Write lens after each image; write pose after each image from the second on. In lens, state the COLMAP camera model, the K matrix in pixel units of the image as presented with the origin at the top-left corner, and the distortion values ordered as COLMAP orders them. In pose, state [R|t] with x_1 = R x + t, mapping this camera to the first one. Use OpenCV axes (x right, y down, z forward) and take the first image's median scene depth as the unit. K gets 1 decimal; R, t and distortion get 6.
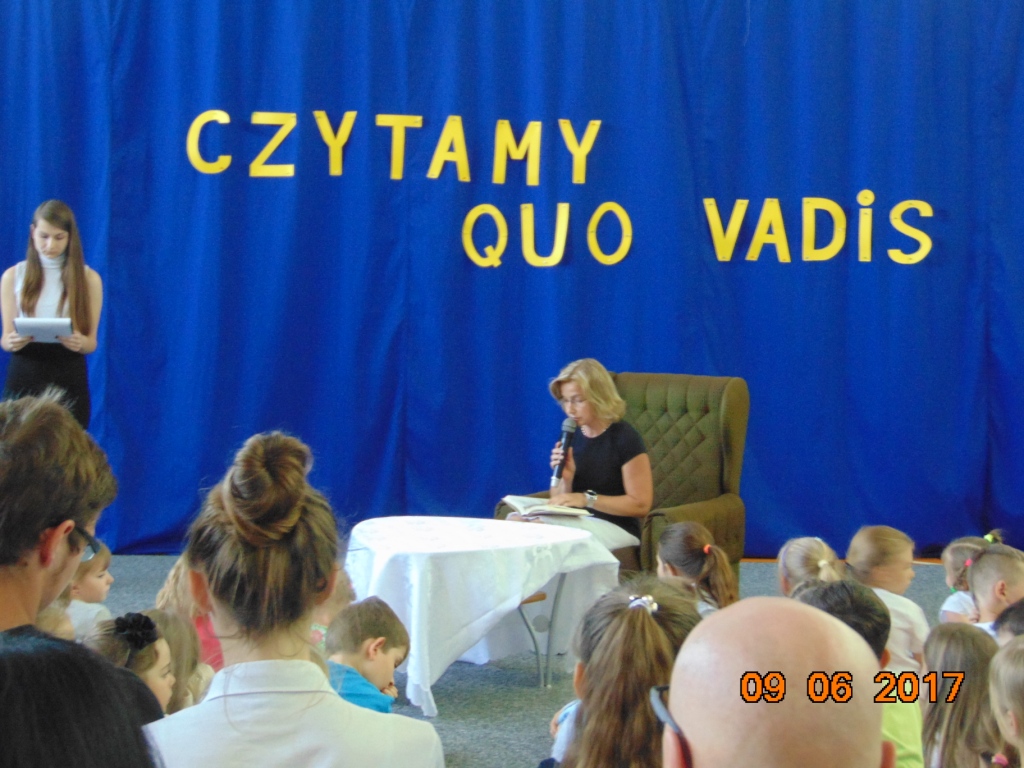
lens RADIAL K [[2072.3, 0, 505.0], [0, 2072.3, 391.7], [0, 0, 1]] dist [0.174618, 0.000000]
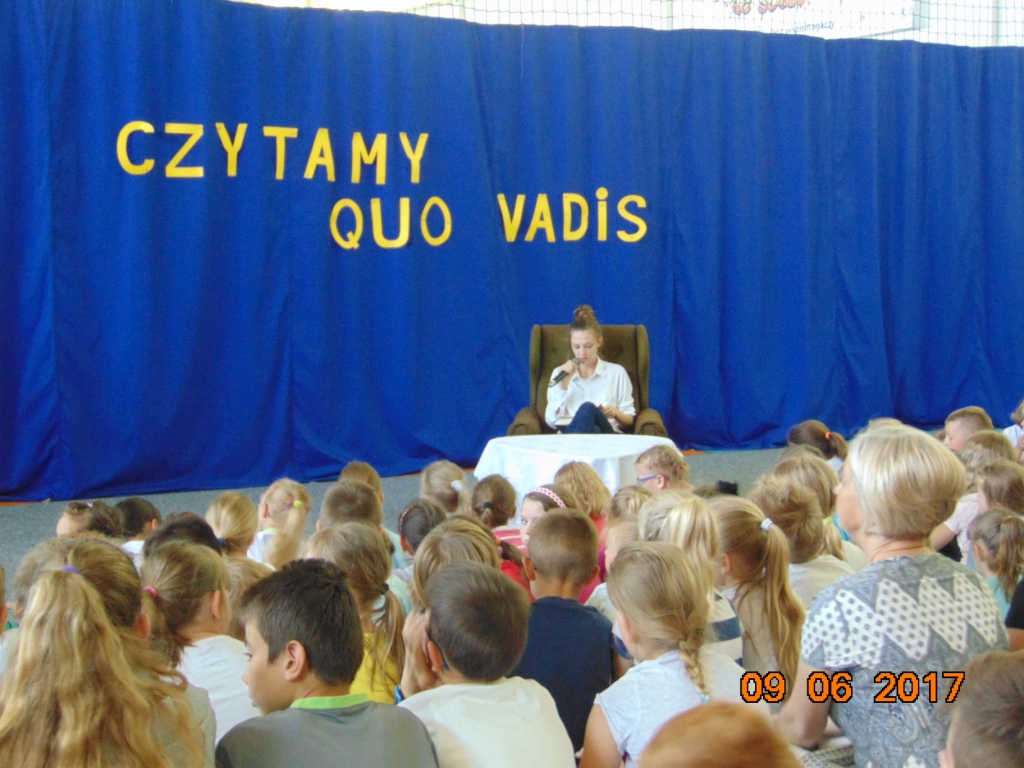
lens RADIAL K [[1736.7, 0, 513.5], [0, 1736.7, 378.5], [0, 0, 1]] dist [0.093748, 0.000000]
pose [[0.894958, -0.050986, 0.443227, -0.394740], [0.044453, 0.998695, 0.025125, -0.003432], [-0.443930, -0.002783, 0.896057, 0.006392]]
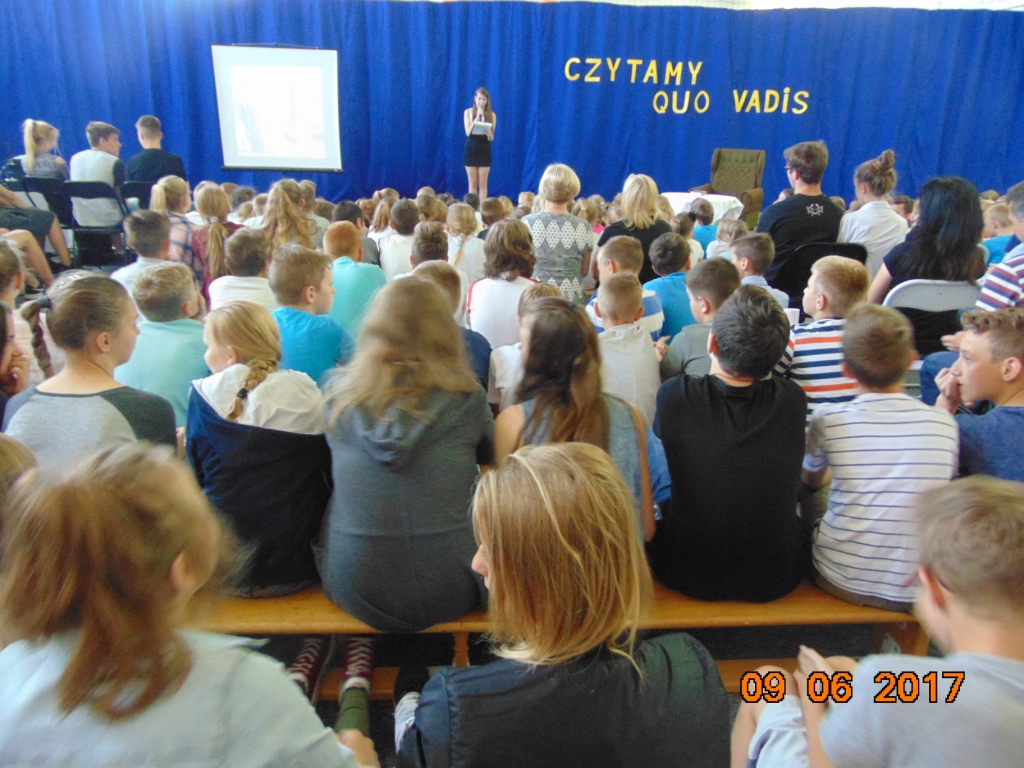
lens RADIAL K [[753.0, 0, 511.4], [0, 753.0, 371.5], [0, 0, 1]] dist [-0.010230, 0.007087]
pose [[0.999866, 0.010309, -0.012692, -0.209879], [-0.006600, 0.964623, 0.263551, 0.015502], [0.014960, -0.263432, 0.964562, -0.162486]]
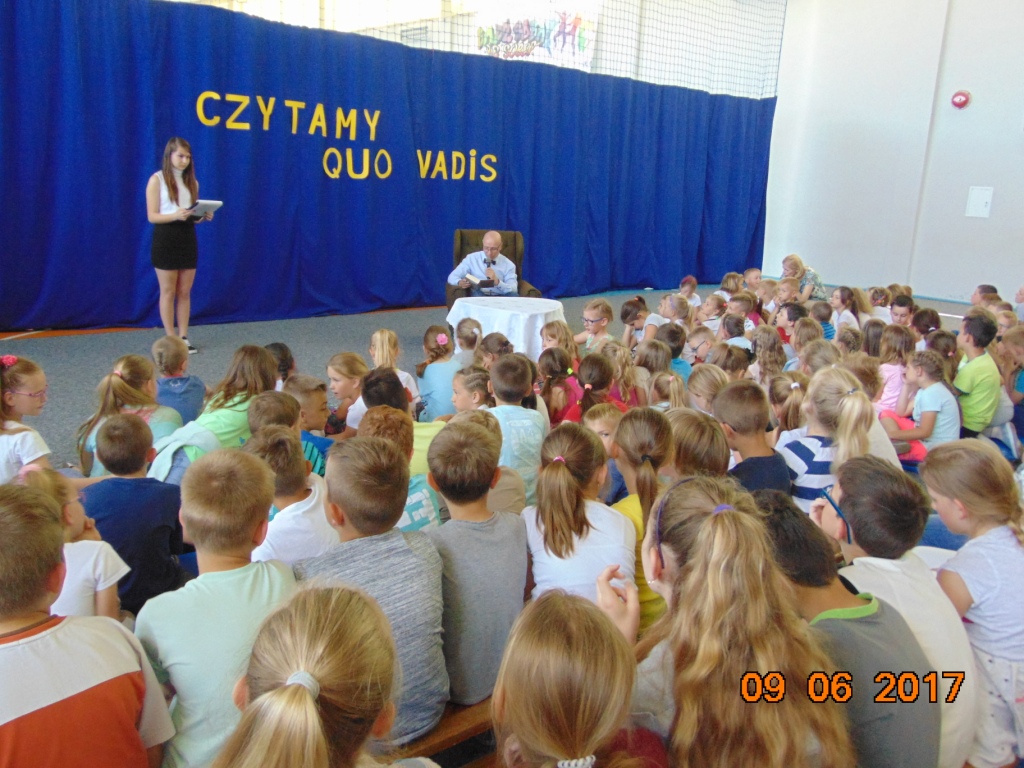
lens RADIAL K [[866.6, 0, 512.5], [0, 866.6, 378.8], [0, 0, 1]] dist [-0.040602, 0.039817]
pose [[0.777745, -0.116936, 0.617607, -0.437366], [0.005975, 0.983875, 0.178760, -0.015366], [-0.628551, -0.135339, 0.765903, 0.184220]]
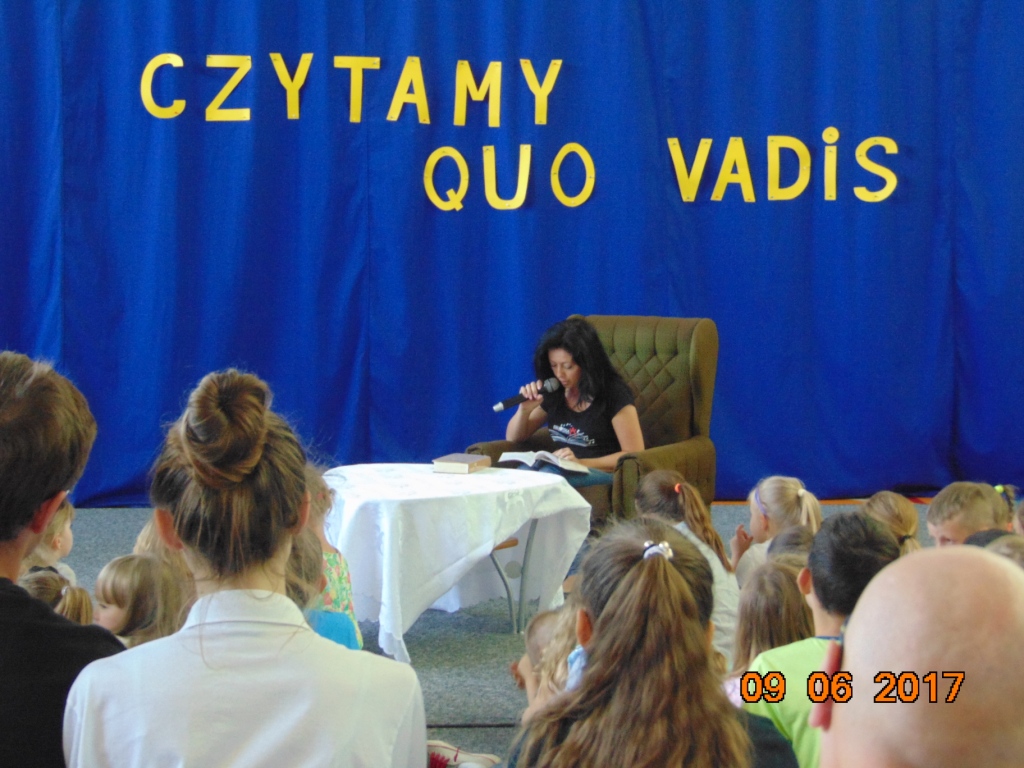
lens RADIAL K [[2072.3, 0, 509.7], [0, 2072.3, 382.3], [0, 0, 1]] dist [0.174618, 0.000000]
pose [[0.999673, -0.015317, 0.020484, -0.001262], [0.014889, 0.999671, 0.020885, 0.001216], [-0.020797, -0.020573, 0.999572, 0.012333]]
